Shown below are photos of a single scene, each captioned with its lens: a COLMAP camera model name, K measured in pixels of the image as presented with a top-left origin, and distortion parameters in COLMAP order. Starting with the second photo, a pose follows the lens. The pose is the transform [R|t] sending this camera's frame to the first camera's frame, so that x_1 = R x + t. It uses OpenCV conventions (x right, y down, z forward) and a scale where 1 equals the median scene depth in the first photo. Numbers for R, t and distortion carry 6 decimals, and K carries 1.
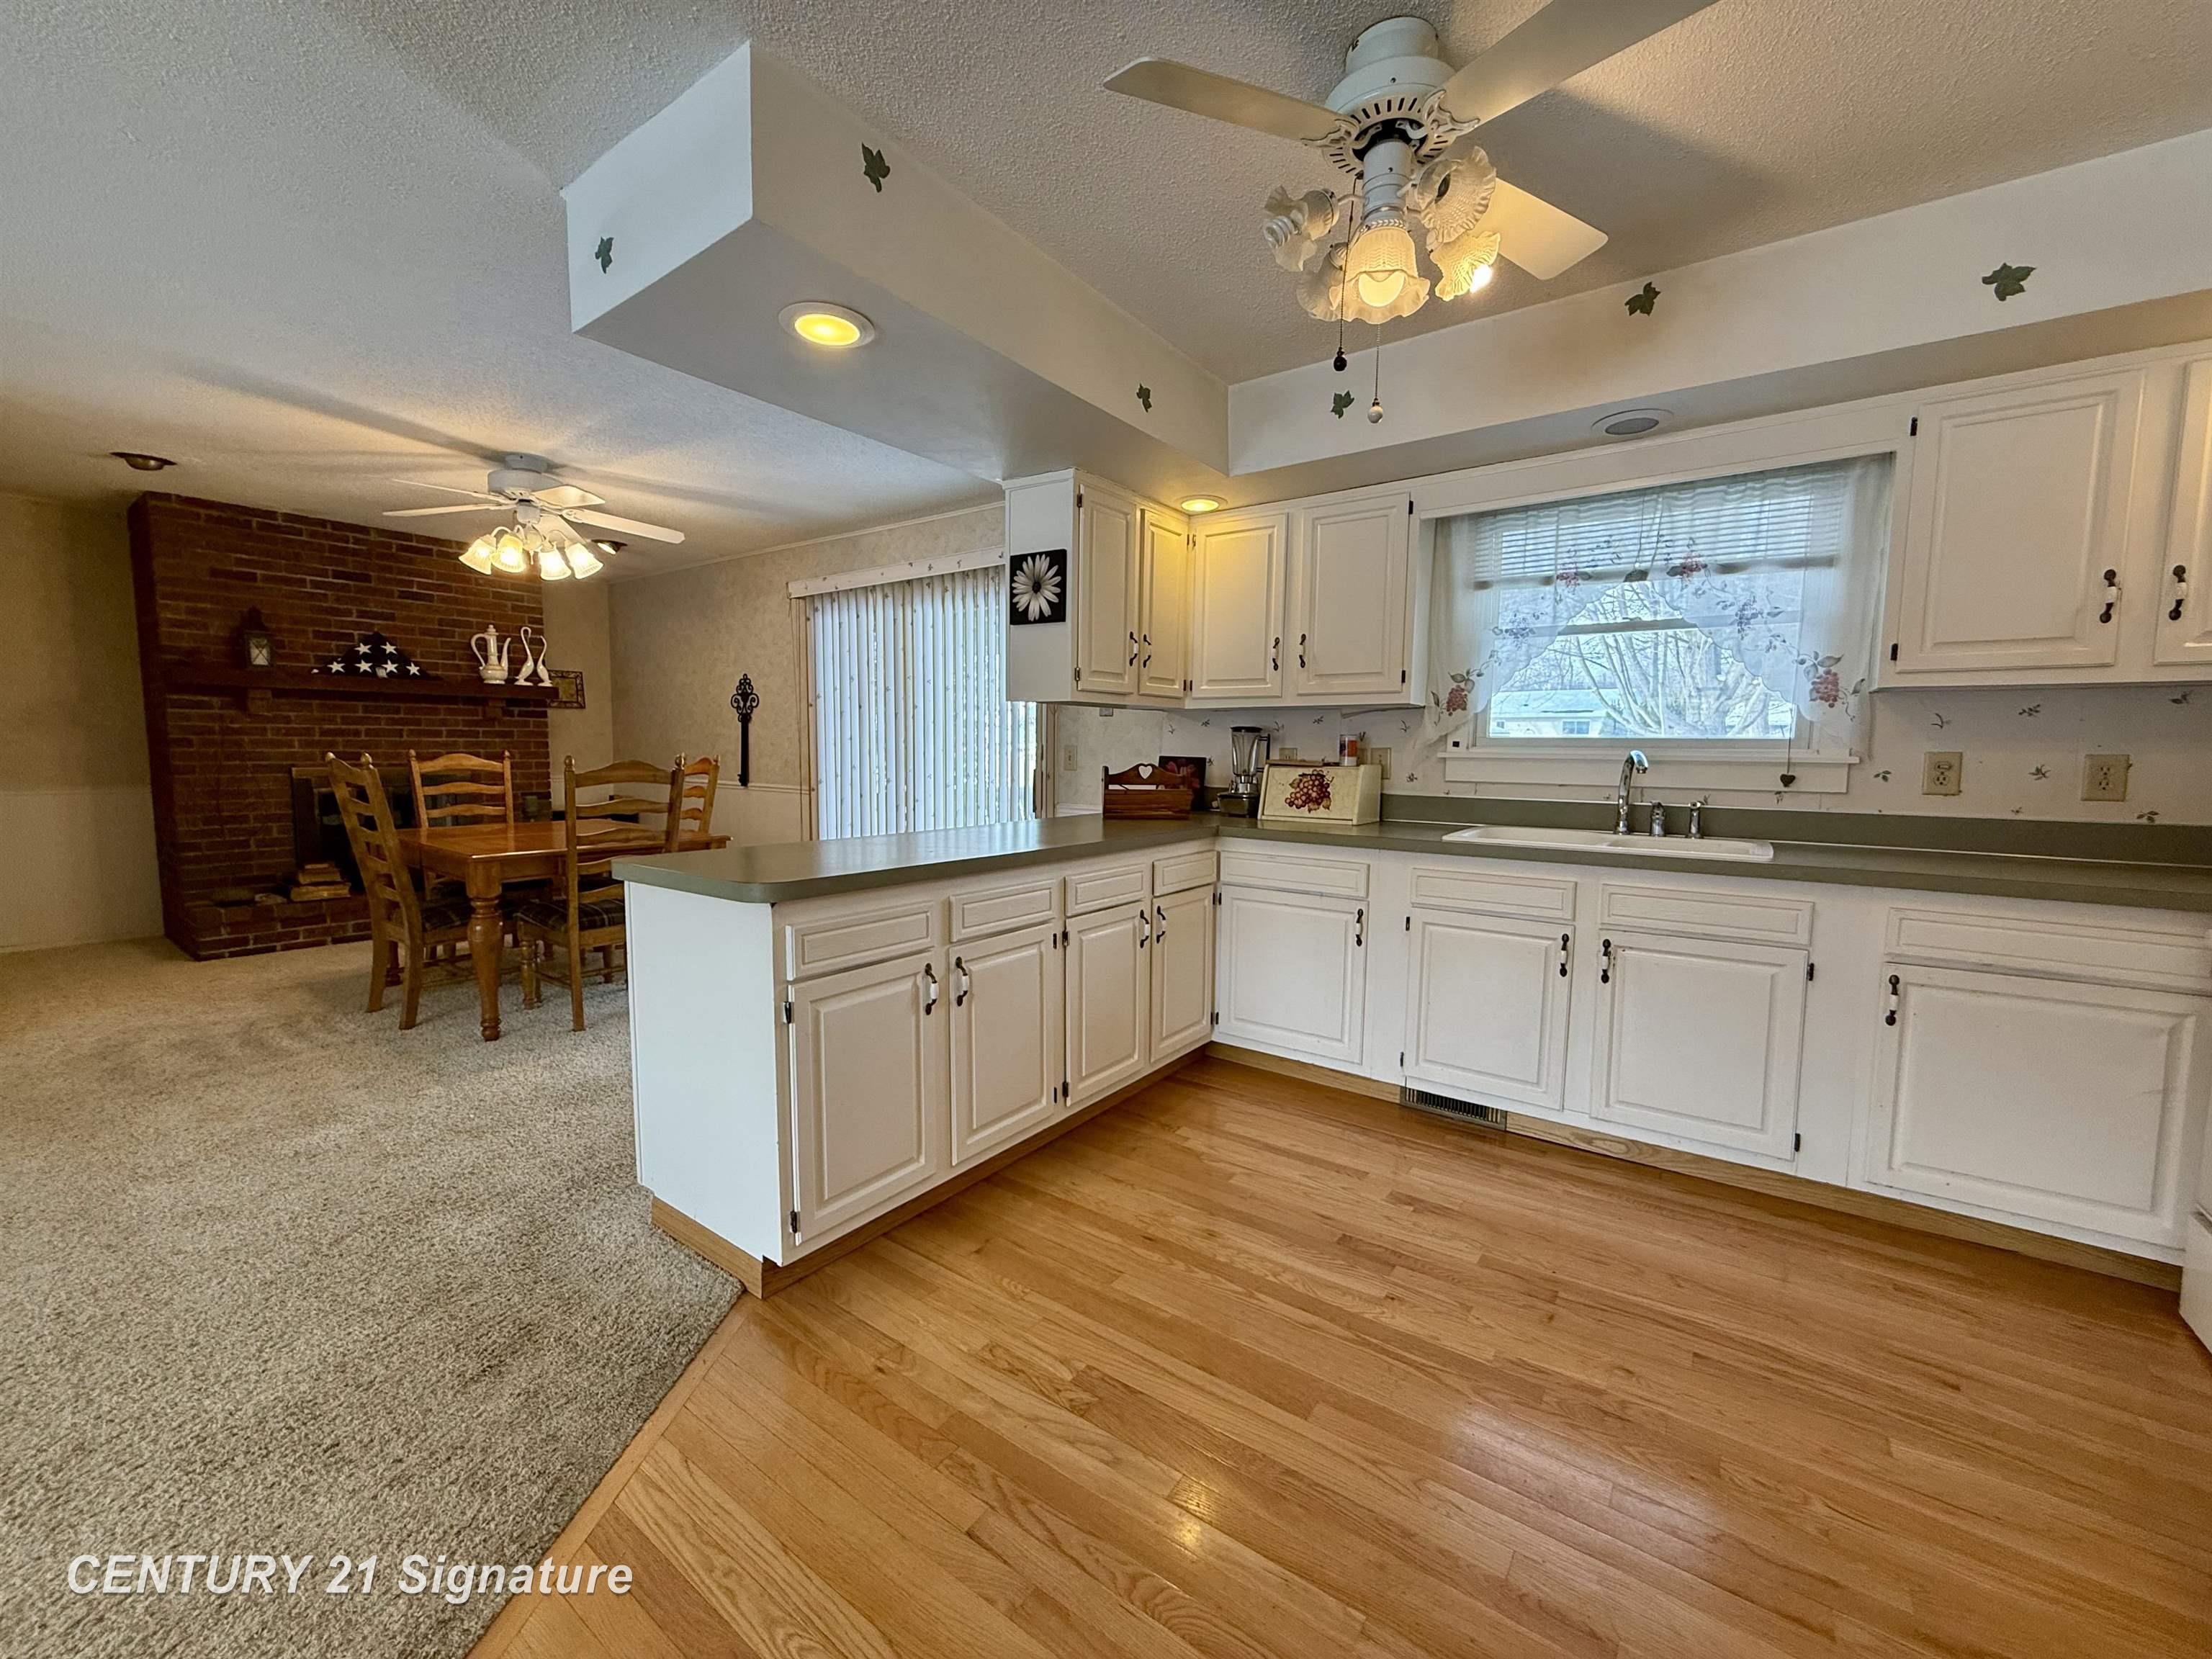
lens RADIAL K [[881.3, 0, 1106.0], [0, 881.3, 829.5], [0, 0, 1]] dist [-0.000494, -0.000840]
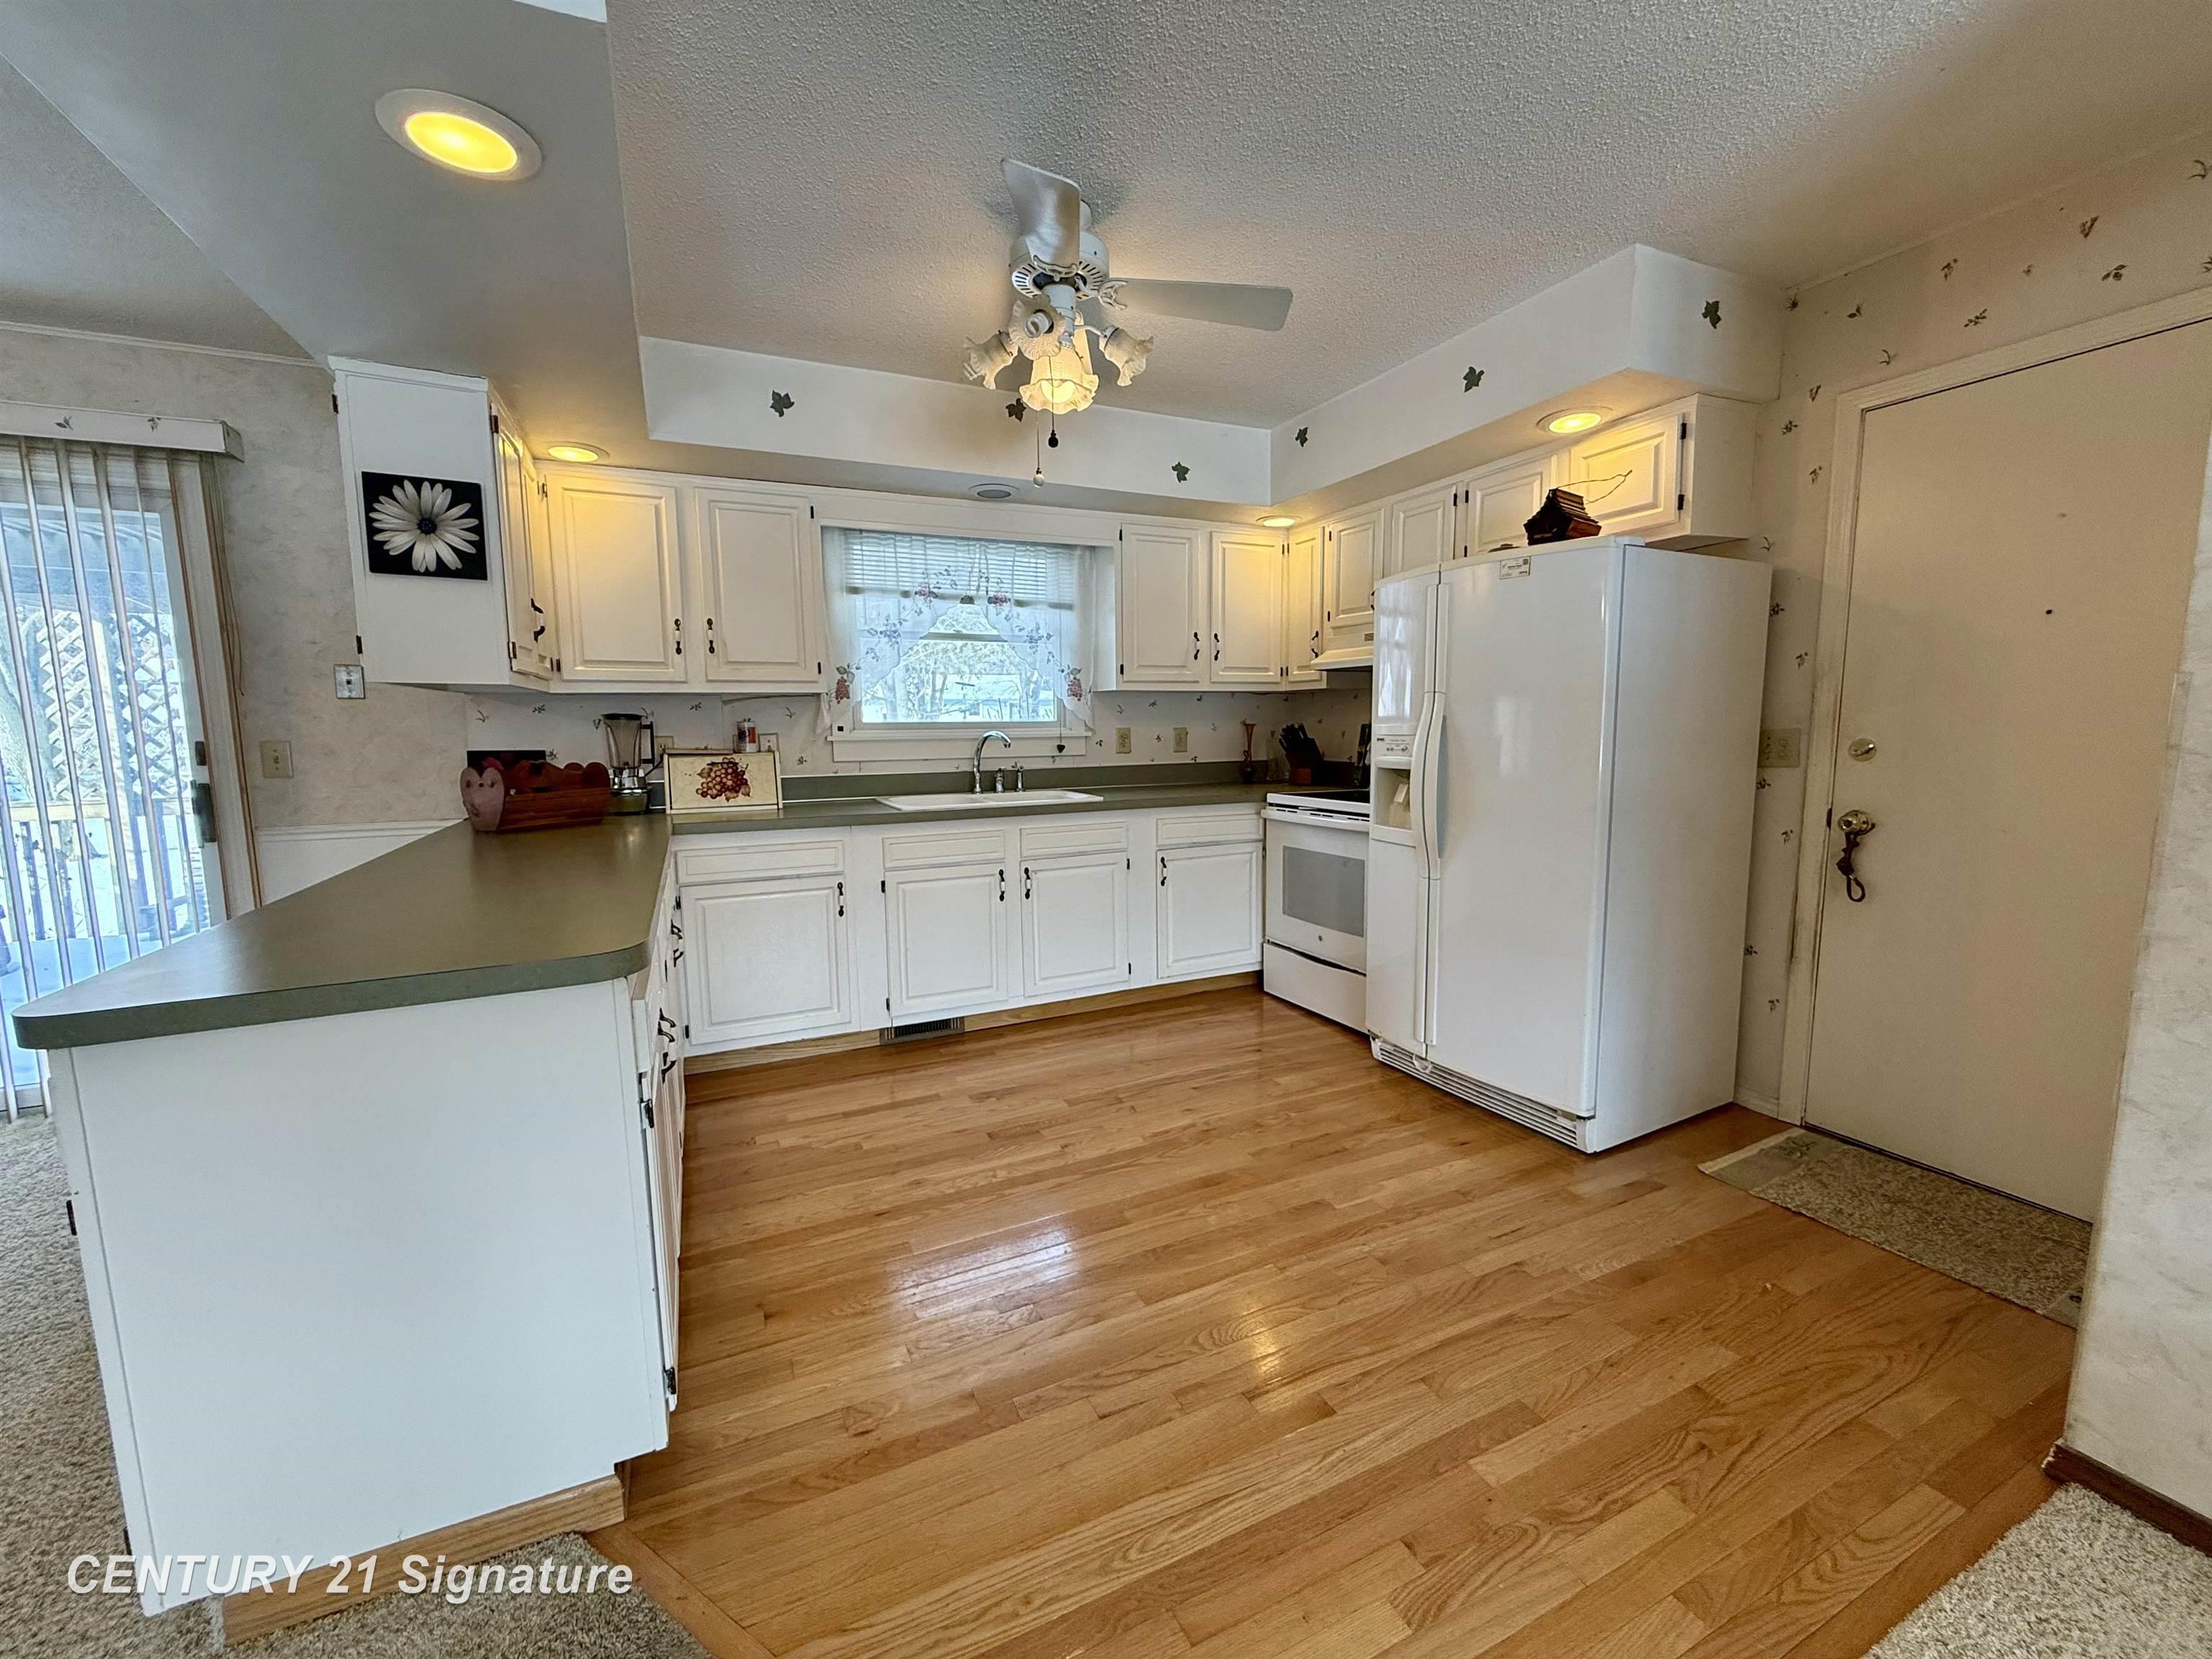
lens RADIAL K [[881.3, 0, 1106.0], [0, 881.3, 829.5], [0, 0, 1]] dist [-0.000494, -0.000840]
pose [[0.480712, -0.122119, 0.868333, -0.488218], [0.097479, 0.991559, 0.085485, -0.035807], [-0.871444, 0.043550, 0.488559, 0.174912]]
